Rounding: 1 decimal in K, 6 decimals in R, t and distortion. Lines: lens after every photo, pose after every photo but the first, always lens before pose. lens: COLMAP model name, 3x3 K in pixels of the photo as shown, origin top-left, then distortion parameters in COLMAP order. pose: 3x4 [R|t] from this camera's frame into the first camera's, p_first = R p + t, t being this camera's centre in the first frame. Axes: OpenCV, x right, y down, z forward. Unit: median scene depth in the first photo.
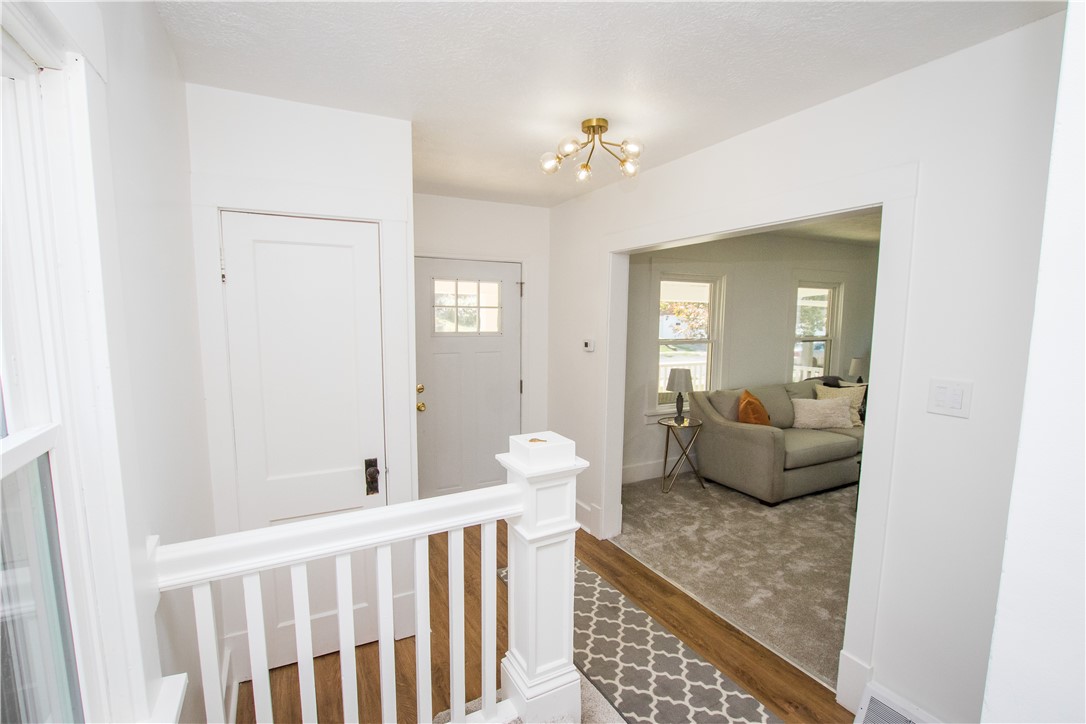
lens RADIAL K [[504.2, 0, 543.5], [0, 504.2, 365.6], [0, 0, 1]] dist [-0.034454, 0.004640]
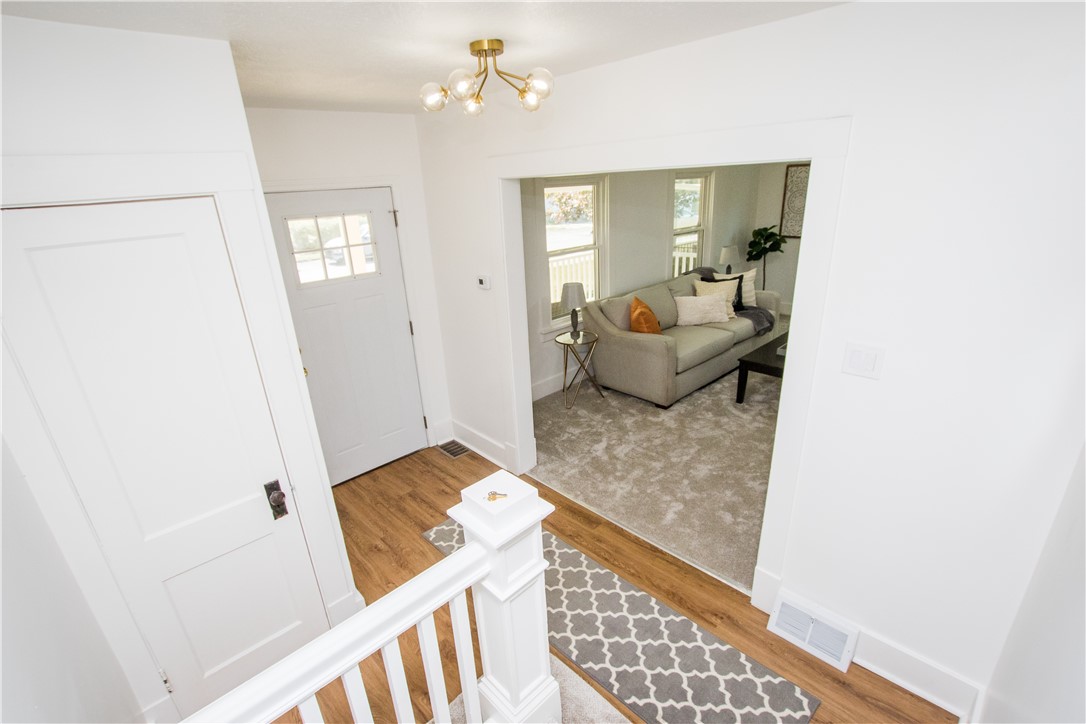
lens RADIAL K [[504.2, 0, 543.8], [0, 504.2, 367.2], [0, 0, 1]] dist [-0.034454, 0.004640]
pose [[0.961006, -0.147200, 0.234095, -0.043224], [0.084928, 0.962744, 0.256733, -0.118933], [-0.263164, -0.226841, 0.937703, 0.080288]]
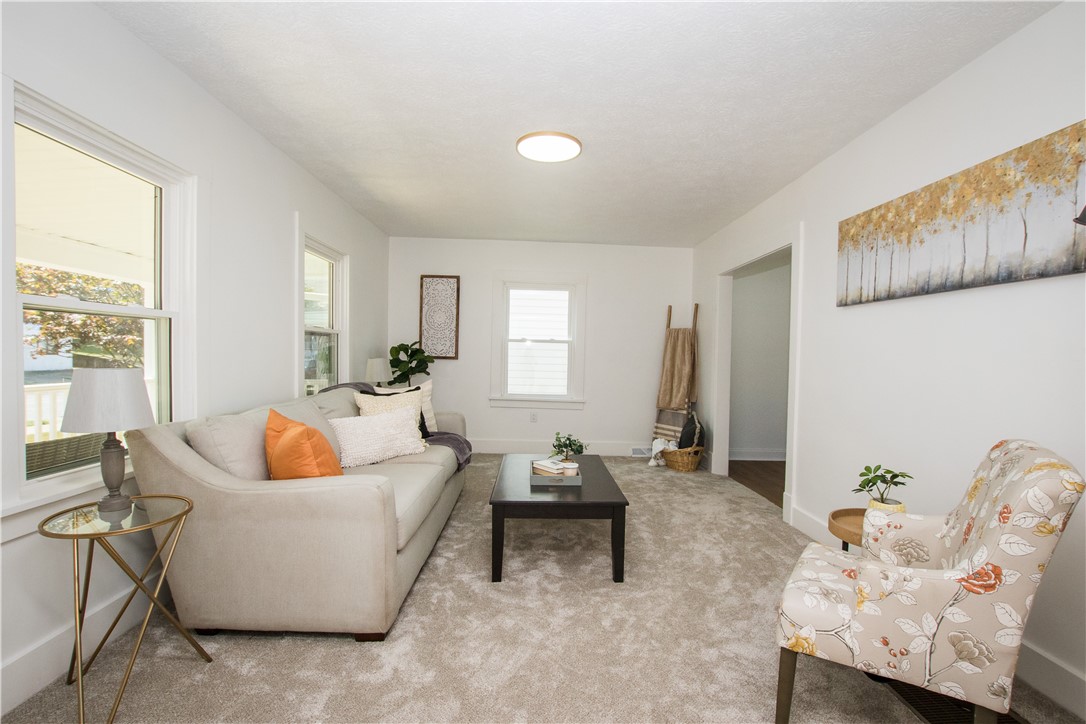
lens RADIAL K [[504.2, 0, 546.5], [0, 504.2, 371.8], [0, 0, 1]] dist [-0.034454, 0.004640]
pose [[0.441845, -0.032422, 0.896506, 0.114471], [0.072186, 0.997391, 0.000493, 0.039278], [-0.894183, 0.064498, 0.443032, 0.705864]]
